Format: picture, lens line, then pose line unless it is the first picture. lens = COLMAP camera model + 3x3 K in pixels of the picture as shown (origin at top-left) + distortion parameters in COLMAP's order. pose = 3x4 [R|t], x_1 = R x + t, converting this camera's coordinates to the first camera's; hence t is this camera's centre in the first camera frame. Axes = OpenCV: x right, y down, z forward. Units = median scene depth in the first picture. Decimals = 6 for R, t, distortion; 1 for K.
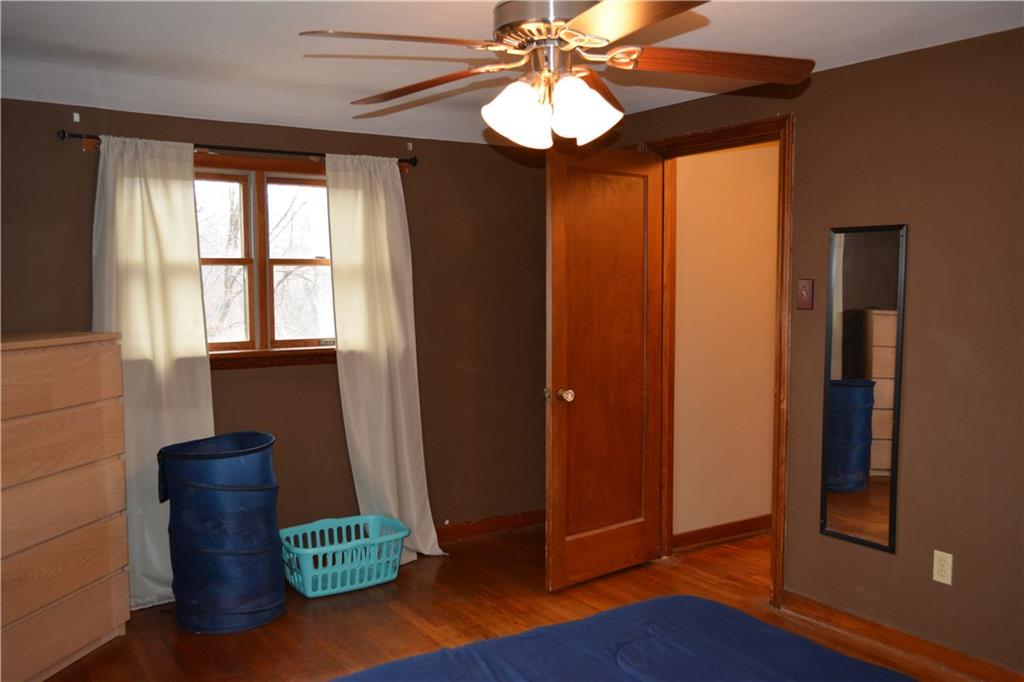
lens RADIAL K [[904.0, 0, 512.0], [0, 904.0, 341.0], [0, 0, 1]] dist [0.001794, 0.000425]
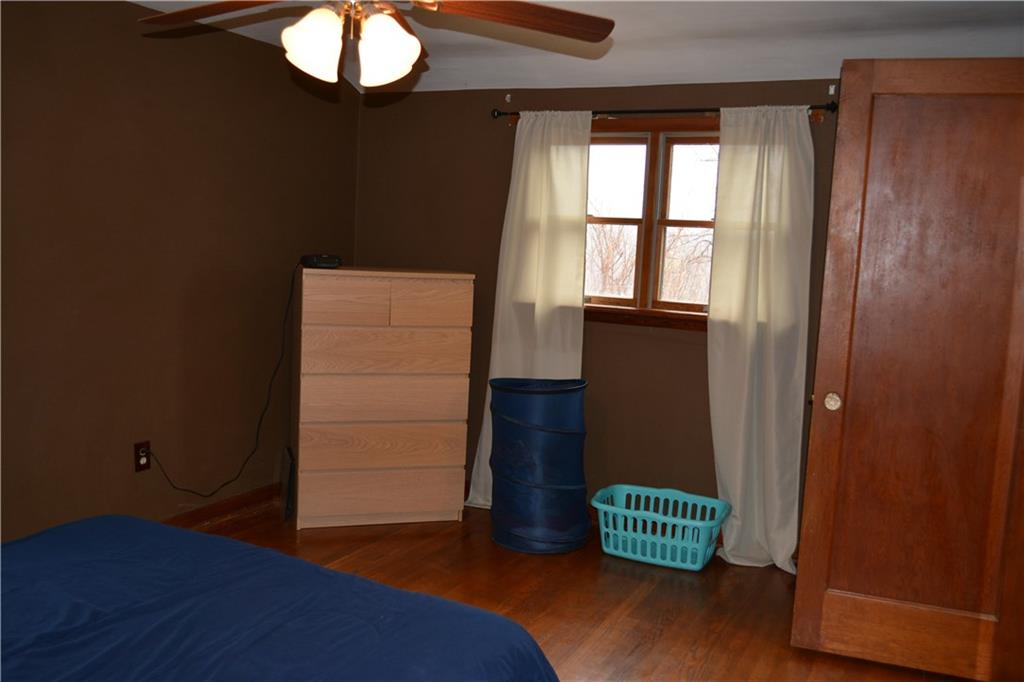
lens RADIAL K [[904.0, 0, 512.0], [0, 904.0, 341.0], [0, 0, 1]] dist [0.001794, 0.000425]
pose [[0.493140, 0.128885, -0.860350, 0.529635], [-0.107435, 0.990417, 0.086789, -0.026848], [0.863291, 0.049633, 0.502261, 0.359380]]
